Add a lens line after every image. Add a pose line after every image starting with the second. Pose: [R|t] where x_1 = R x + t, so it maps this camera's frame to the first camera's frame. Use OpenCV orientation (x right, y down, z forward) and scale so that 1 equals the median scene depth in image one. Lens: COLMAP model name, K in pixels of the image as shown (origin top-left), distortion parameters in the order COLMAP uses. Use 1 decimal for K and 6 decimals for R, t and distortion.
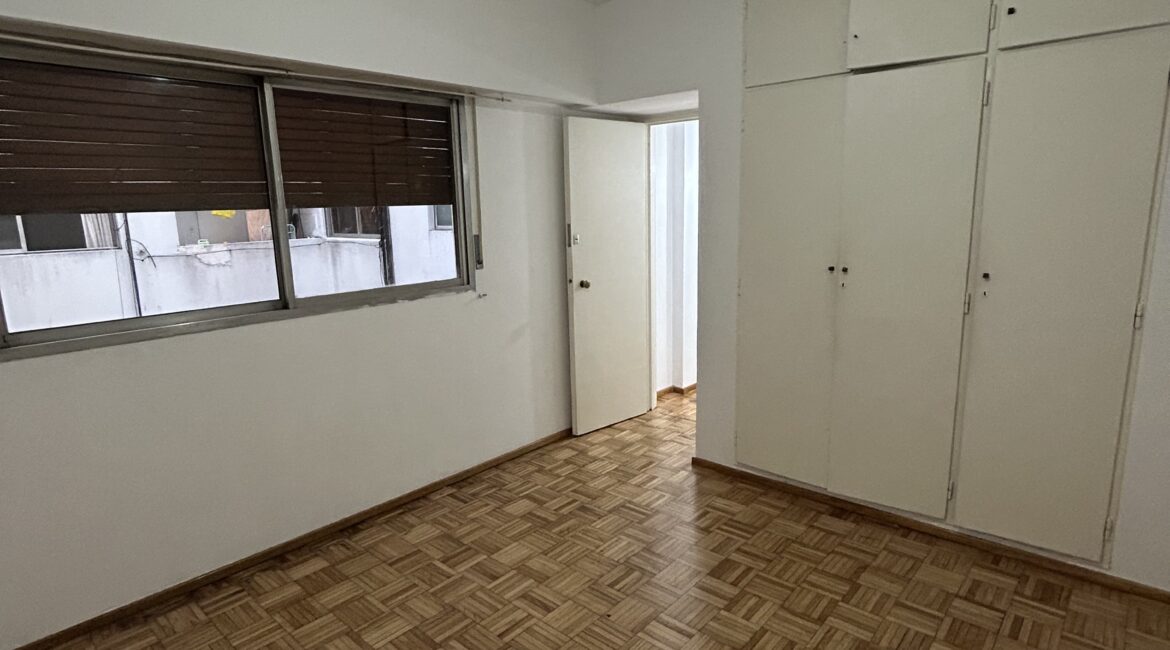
lens RADIAL K [[630.0, 0, 585.4], [0, 630.0, 323.0], [0, 0, 1]] dist [-0.006890, 0.007391]
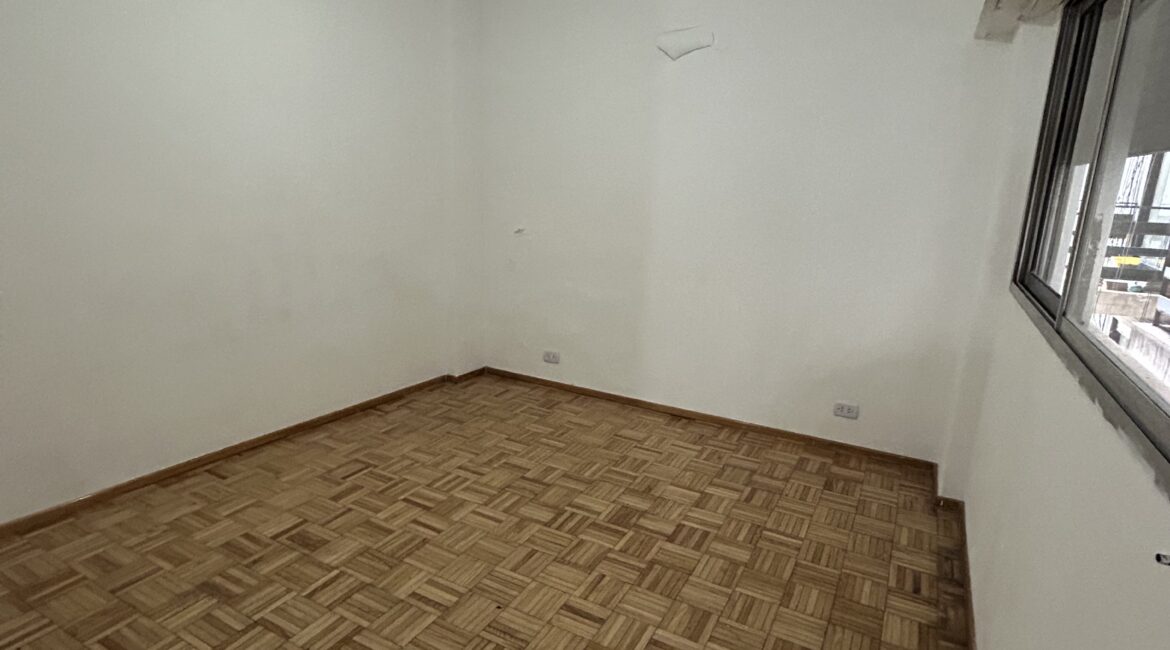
lens RADIAL K [[630.0, 0, 585.4], [0, 630.0, 323.0], [0, 0, 1]] dist [-0.006890, 0.007391]
pose [[-0.973330, 0.046036, -0.224741, 0.090820], [-0.050359, 0.912886, 0.405096, -0.256994], [0.223812, 0.405610, -0.886222, 1.508417]]
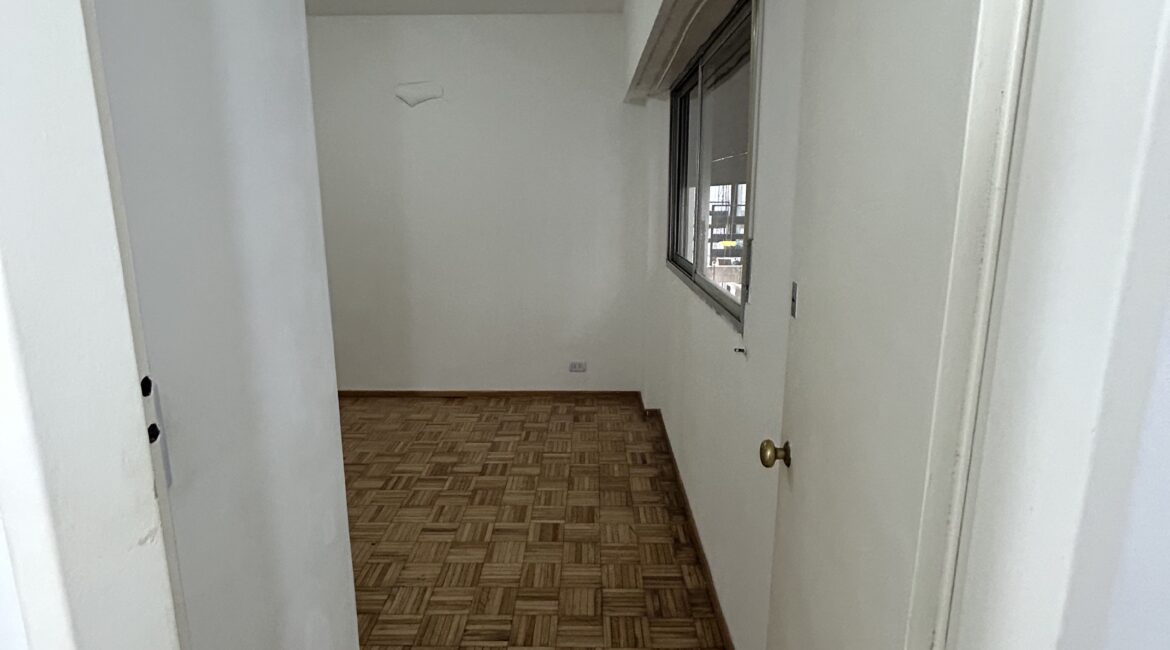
lens RADIAL K [[630.0, 0, 585.4], [0, 630.0, 323.0], [0, 0, 1]] dist [-0.006890, 0.007391]
pose [[-0.752575, 0.160637, -0.638613, 0.380825], [-0.098894, 0.931221, 0.350781, -0.330859], [0.651038, 0.327145, -0.684928, 1.739529]]
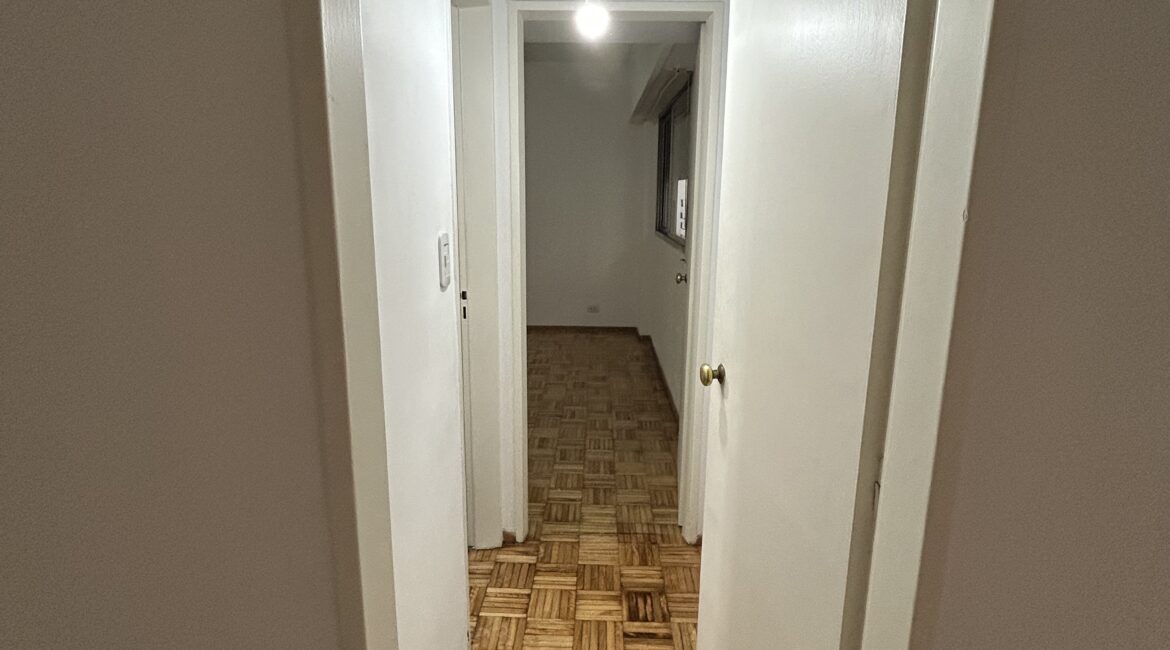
lens RADIAL K [[630.0, 0, 585.4], [0, 630.0, 323.0], [0, 0, 1]] dist [-0.006890, 0.007391]
pose [[-0.759096, 0.150481, -0.633347, 0.908712], [-0.110610, 0.928953, 0.353287, -0.419788], [0.641513, 0.338233, -0.688520, 2.281564]]
